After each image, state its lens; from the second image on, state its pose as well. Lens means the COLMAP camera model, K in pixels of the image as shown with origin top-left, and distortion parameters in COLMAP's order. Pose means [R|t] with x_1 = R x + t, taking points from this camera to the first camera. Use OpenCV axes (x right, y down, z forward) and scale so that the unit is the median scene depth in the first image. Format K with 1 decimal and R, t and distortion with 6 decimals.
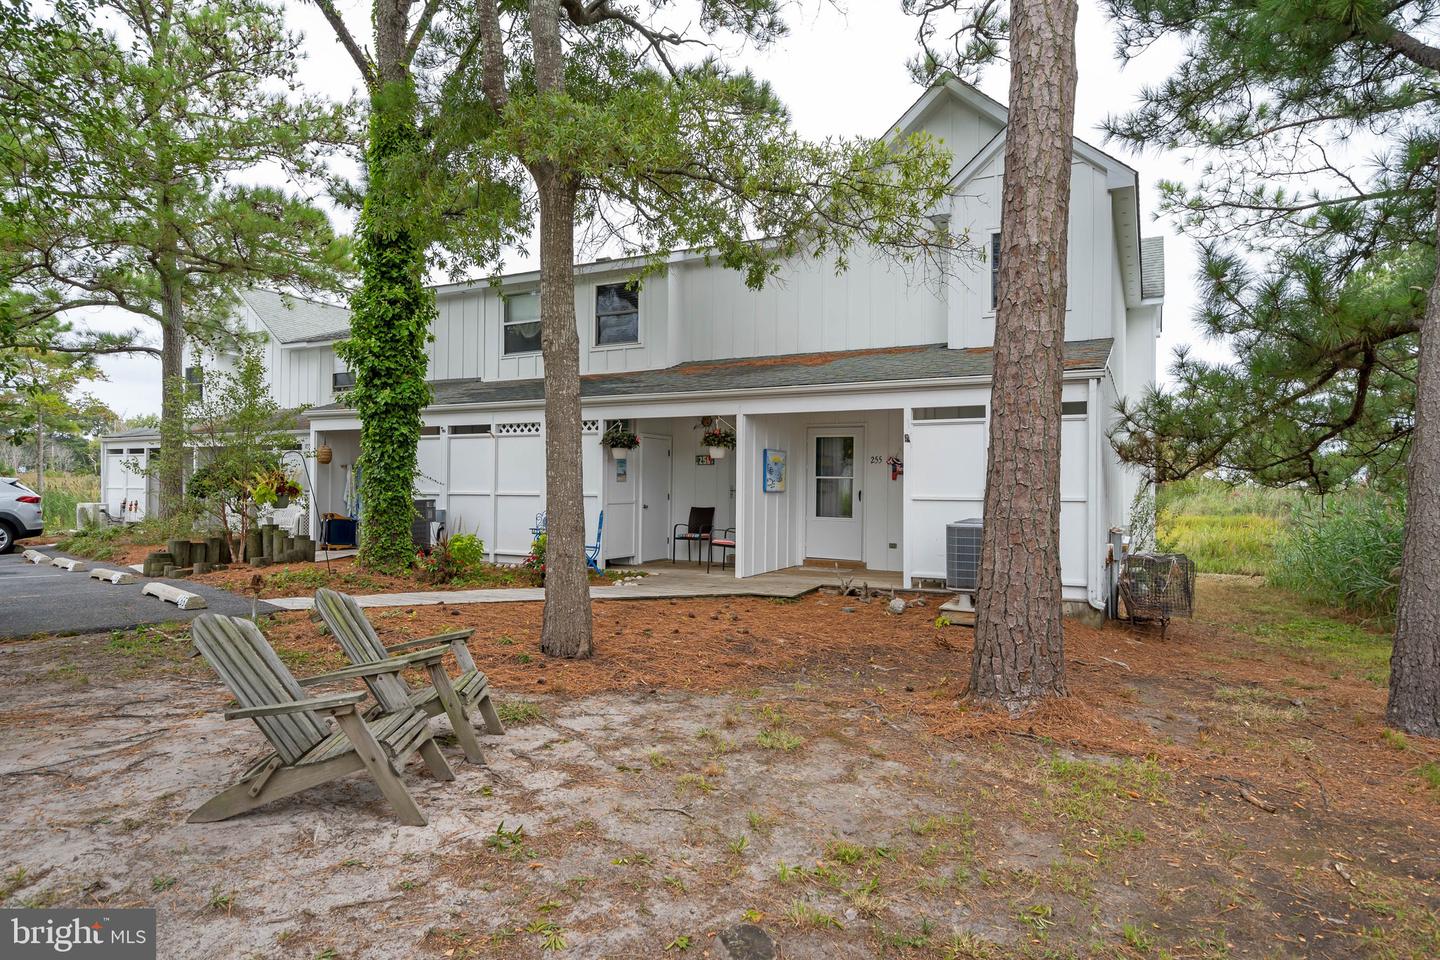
lens RADIAL K [[849.3, 0, 720.8], [0, 849.3, 477.2], [0, 0, 1]] dist [0.009696, 0.001313]
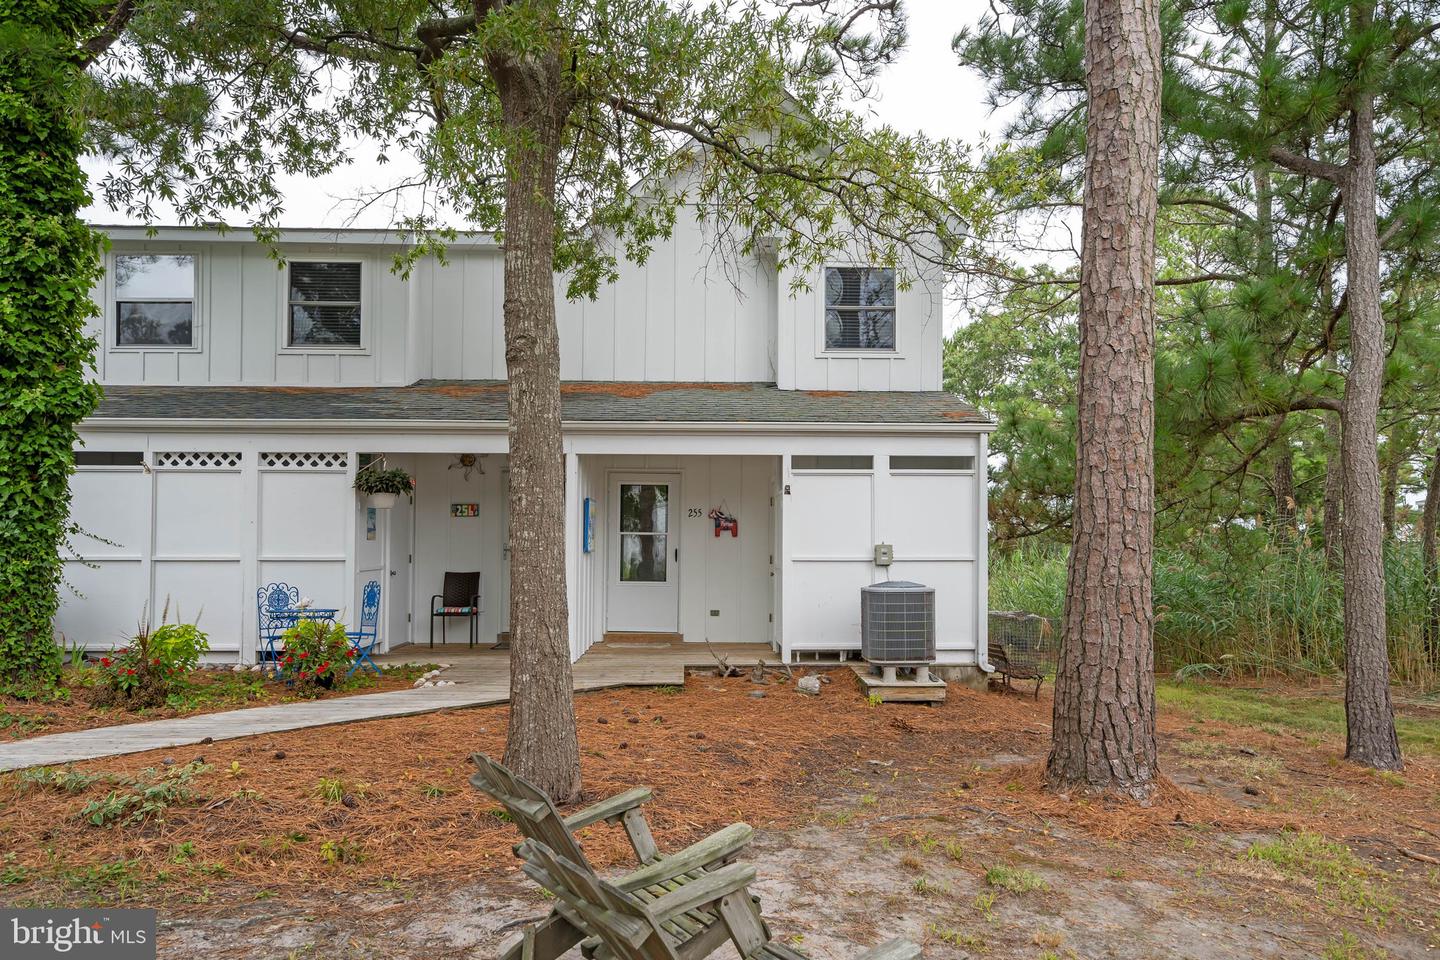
lens RADIAL K [[946.9, 0, 733.2], [0, 946.9, 521.5], [0, 0, 1]] dist [0.016333, -0.004484]
pose [[0.869072, 0.005752, 0.494652, -0.313737], [-0.003191, 0.999977, -0.006022, -0.007871], [-0.494675, 0.003655, 0.869071, 0.192098]]
